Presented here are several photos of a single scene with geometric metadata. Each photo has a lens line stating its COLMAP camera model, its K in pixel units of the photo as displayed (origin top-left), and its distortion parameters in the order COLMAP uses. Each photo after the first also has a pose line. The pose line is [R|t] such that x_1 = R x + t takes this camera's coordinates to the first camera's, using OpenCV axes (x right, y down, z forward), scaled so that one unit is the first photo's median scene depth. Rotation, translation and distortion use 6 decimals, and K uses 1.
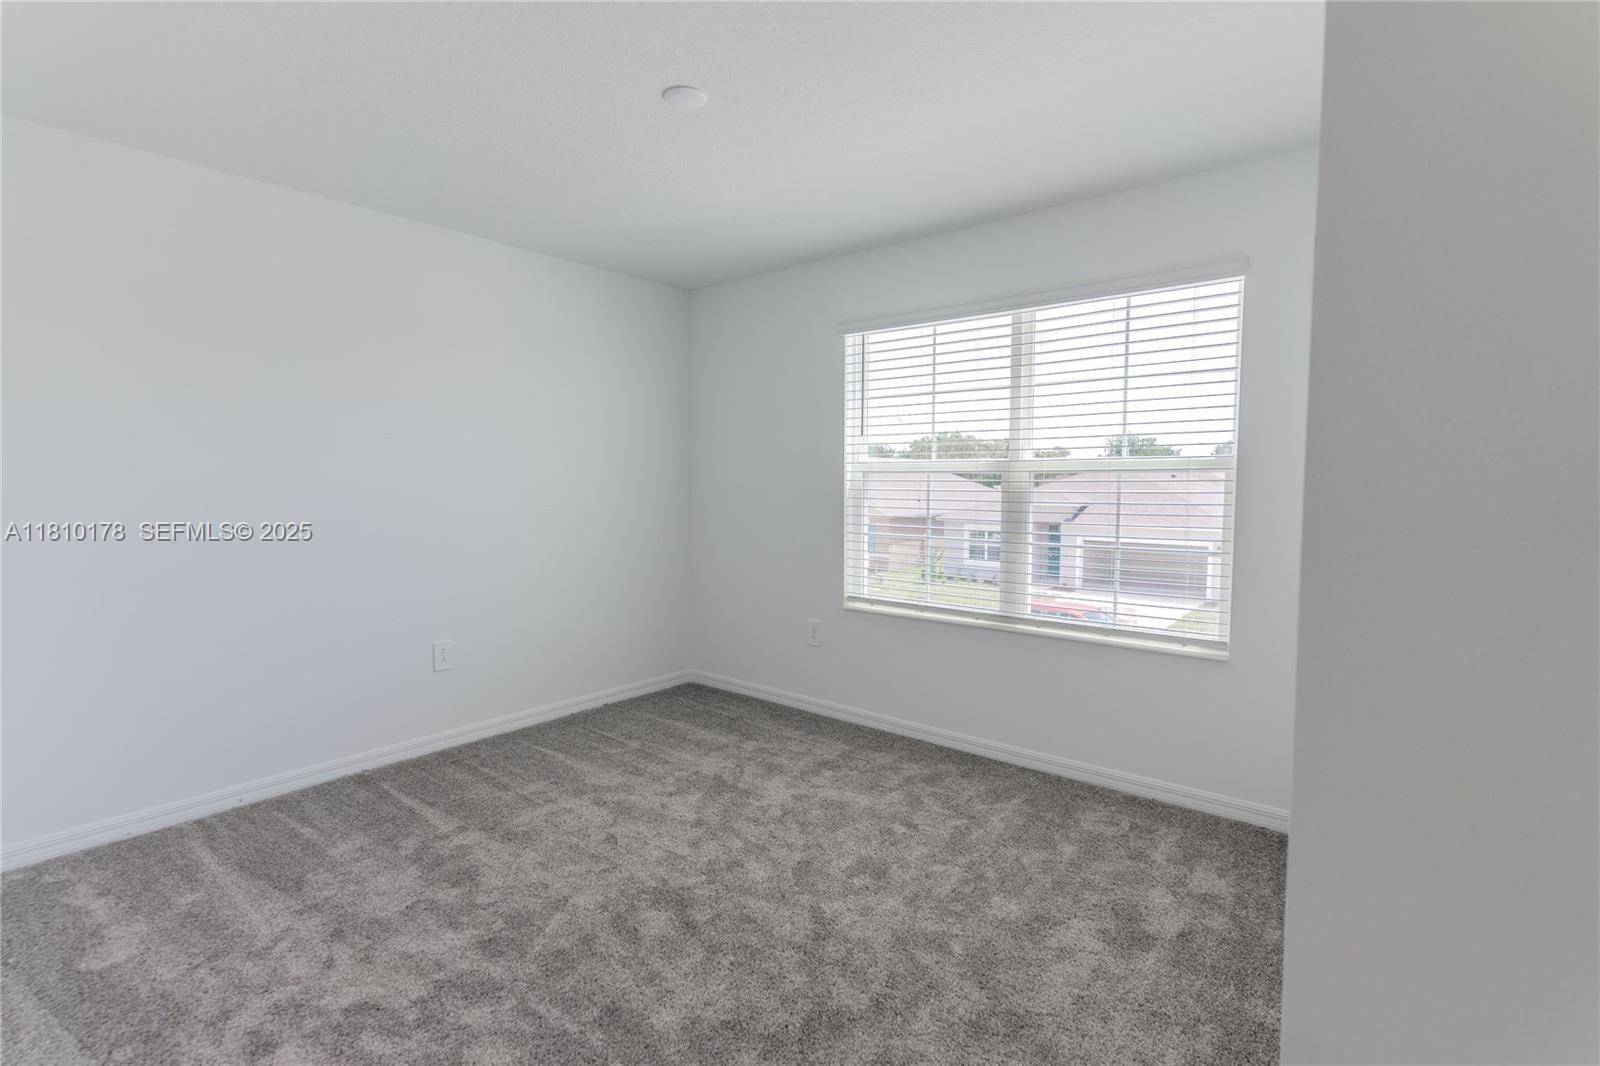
lens RADIAL K [[751.0, 0, 805.3], [0, 751.0, 523.0], [0, 0, 1]] dist [0.002854, 0.000326]
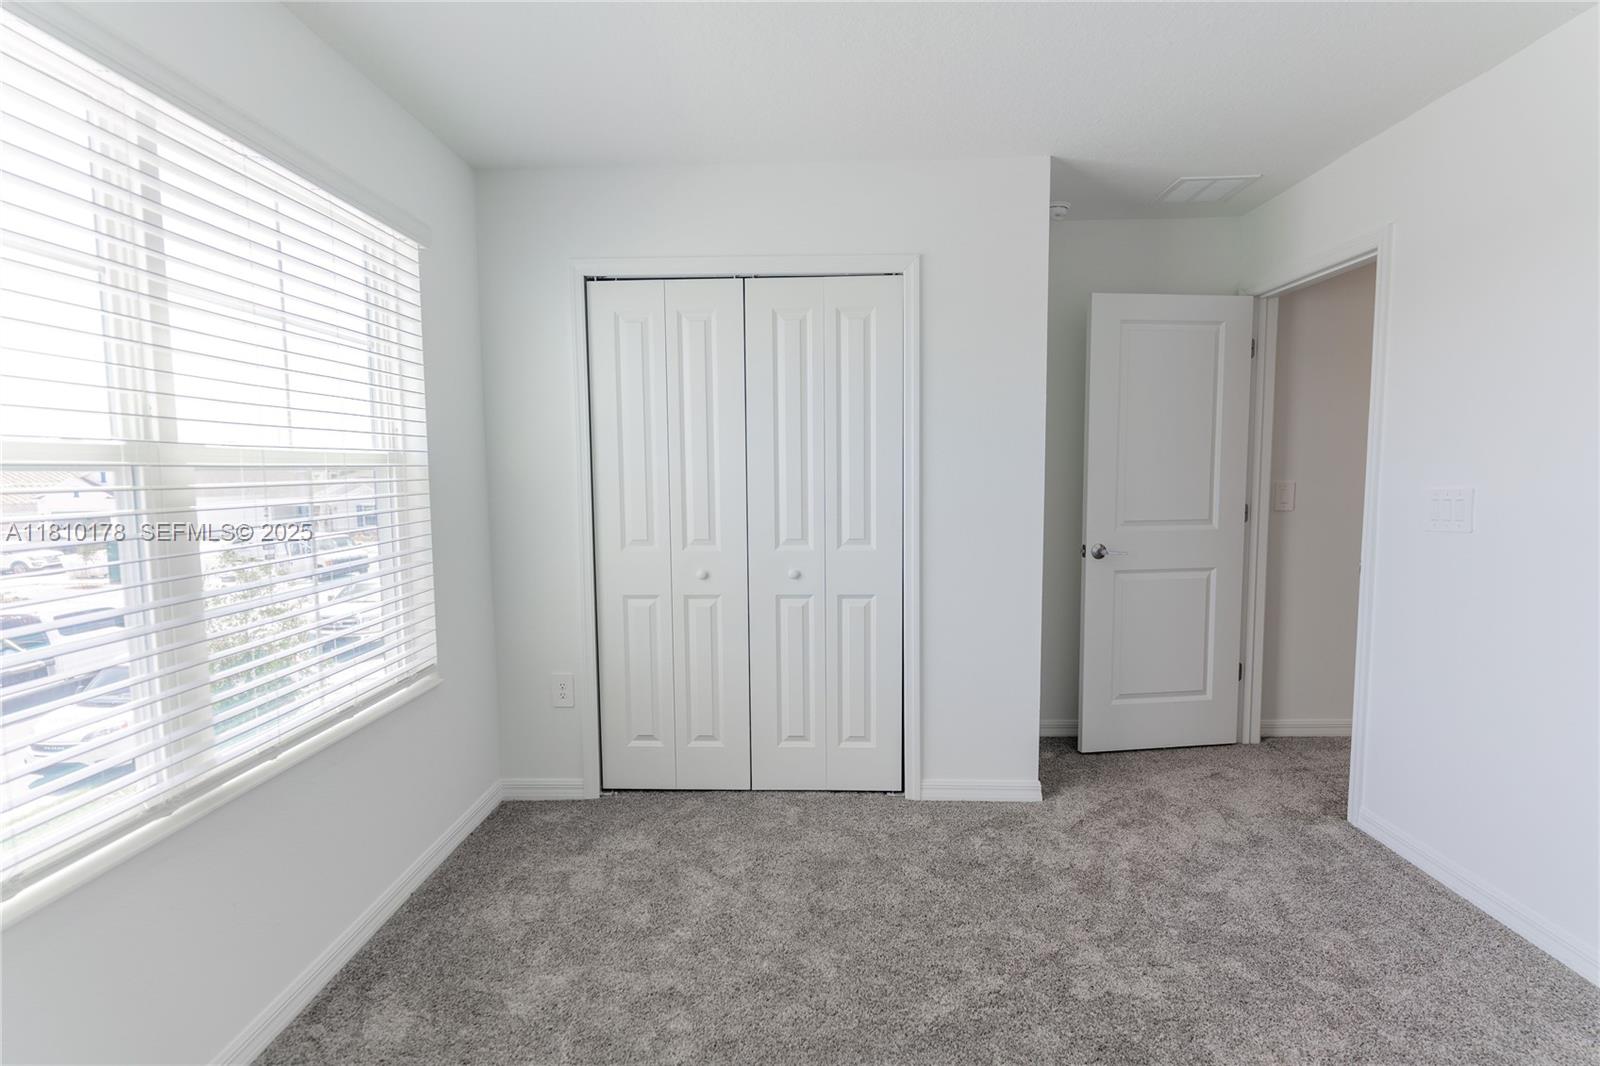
lens RADIAL K [[756.9, 0, 794.5], [0, 756.9, 531.9], [0, 0, 1]] dist [0.002176, 0.000773]
pose [[-0.608891, -0.062797, 0.790765, -0.350447], [0.052280, 0.991518, 0.118995, -0.070193], [-0.791529, 0.113796, -0.600443, 1.058346]]
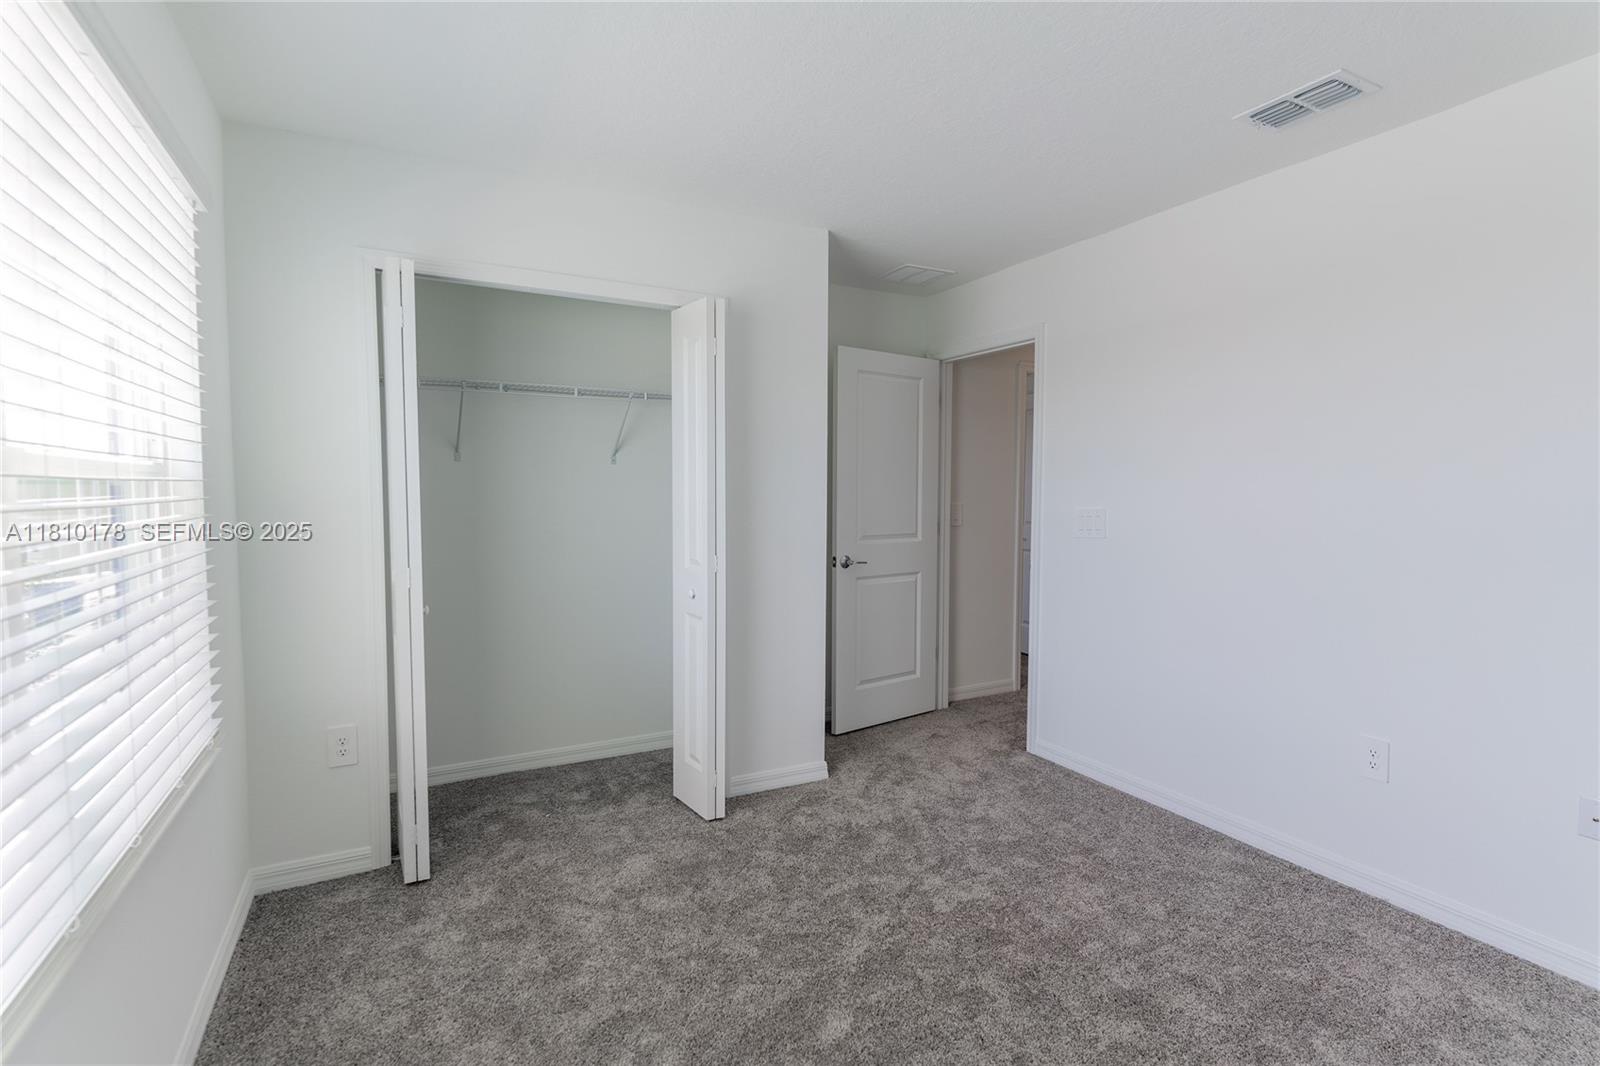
lens RADIAL K [[757.4, 0, 794.9], [0, 757.4, 534.5], [0, 0, 1]] dist [0.000874, 0.000279]
pose [[-0.919345, -0.028666, 0.392408, -0.191413], [0.016962, 0.993528, 0.112318, -0.082589], [-0.393087, 0.109915, -0.912908, 1.262549]]
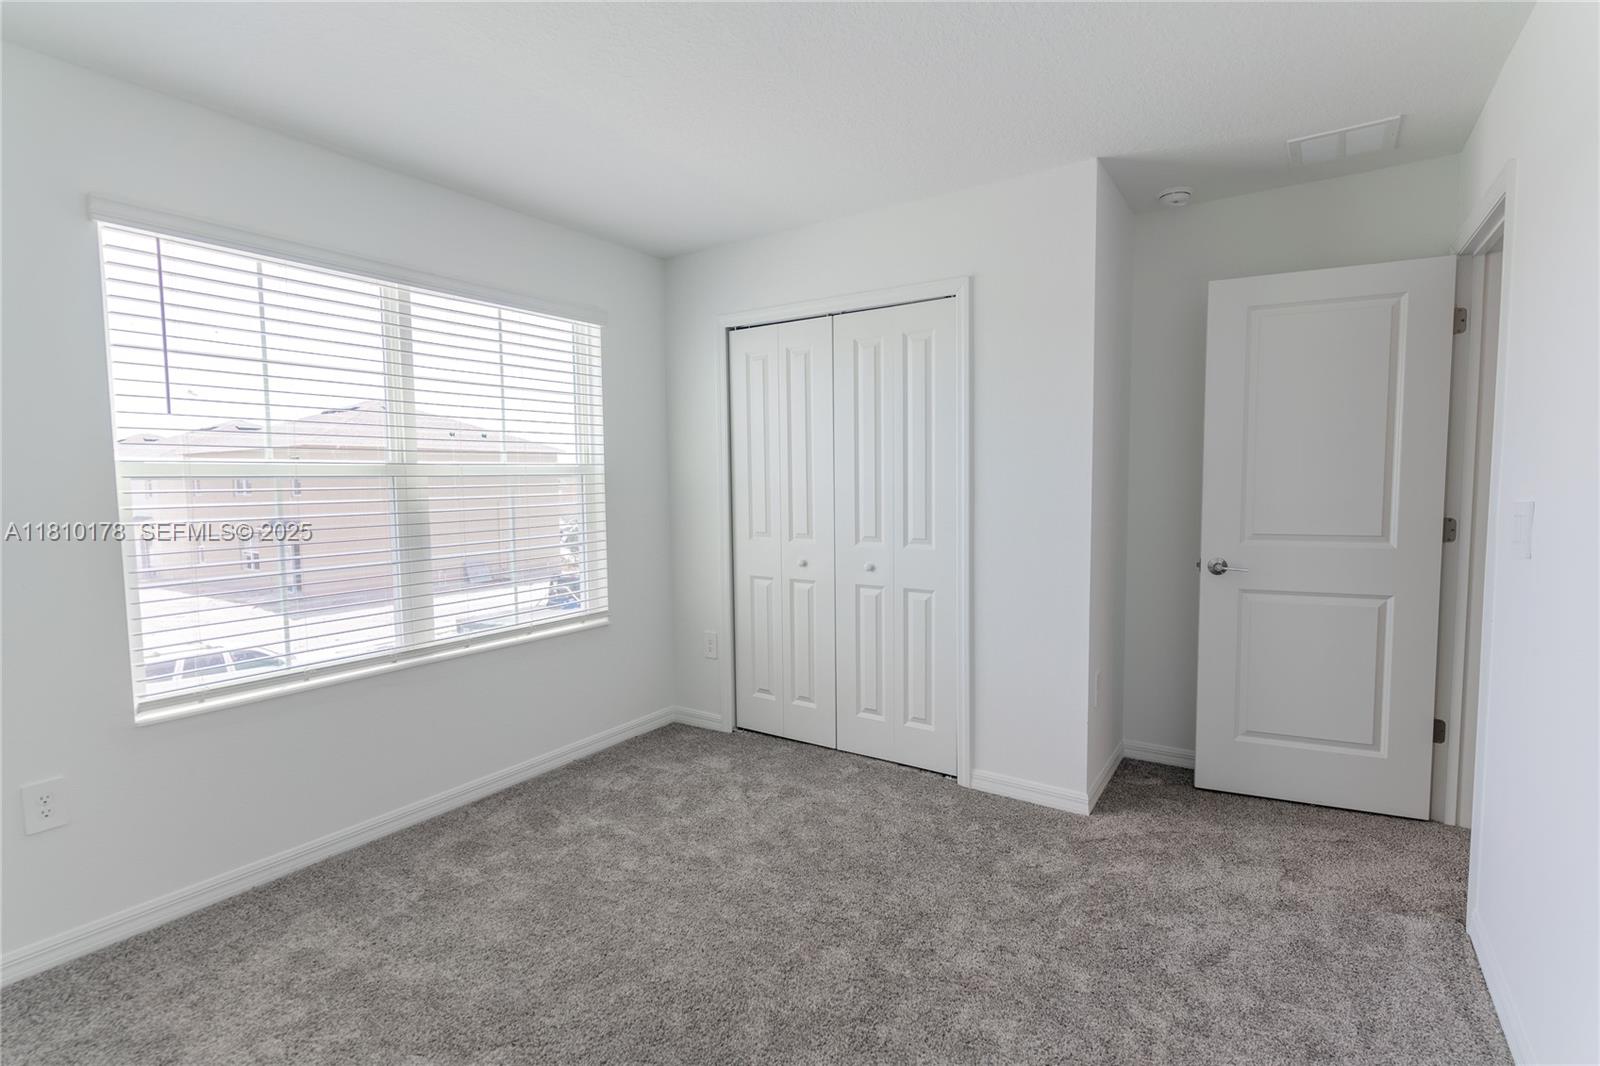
lens RADIAL K [[756.9, 0, 794.5], [0, 756.9, 531.9], [0, 0, 1]] dist [0.002176, 0.000773]
pose [[-0.091880, -0.073561, 0.993049, -0.663285], [0.066843, 0.994563, 0.079858, -0.049794], [-0.993524, 0.073715, -0.086464, 0.701187]]
